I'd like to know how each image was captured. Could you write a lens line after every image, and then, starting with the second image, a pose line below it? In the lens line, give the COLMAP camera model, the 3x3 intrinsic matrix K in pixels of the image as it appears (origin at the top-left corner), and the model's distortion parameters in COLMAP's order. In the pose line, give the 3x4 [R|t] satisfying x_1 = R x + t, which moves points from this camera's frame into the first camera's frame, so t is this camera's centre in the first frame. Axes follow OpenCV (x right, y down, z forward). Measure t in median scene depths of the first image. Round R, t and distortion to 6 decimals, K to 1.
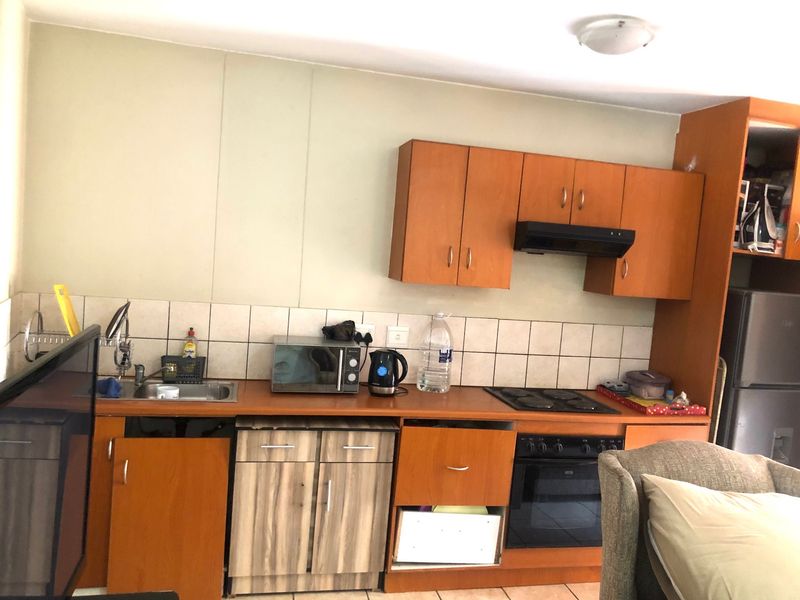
lens RADIAL K [[654.2, 0, 398.4], [0, 654.2, 300.0], [0, 0, 1]] dist [0.016507, -0.028836]
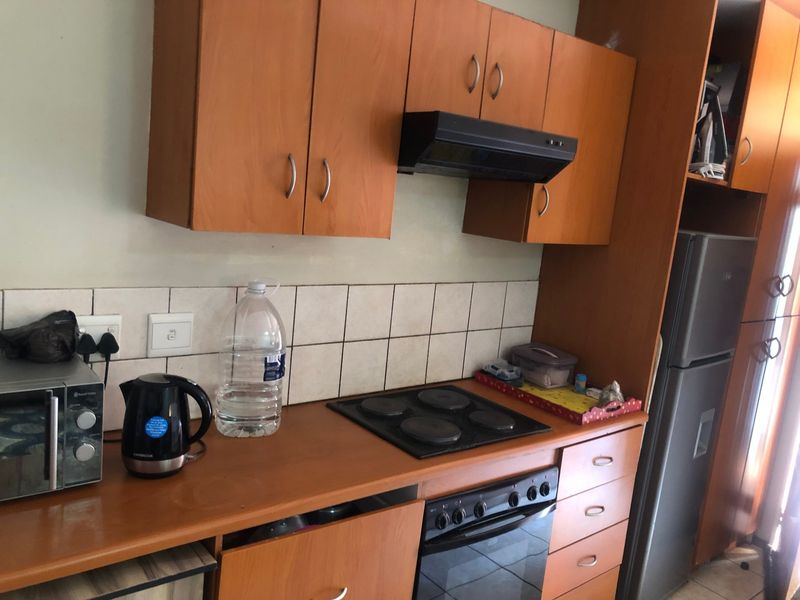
lens RADIAL K [[654.2, 0, 404.1], [0, 654.2, 299.0], [0, 0, 1]] dist [0.016507, -0.028836]
pose [[0.900316, -0.059376, 0.431168, -0.056672], [0.003869, 0.991703, 0.128490, -0.035054], [-0.435220, -0.114013, 0.893076, 0.486385]]
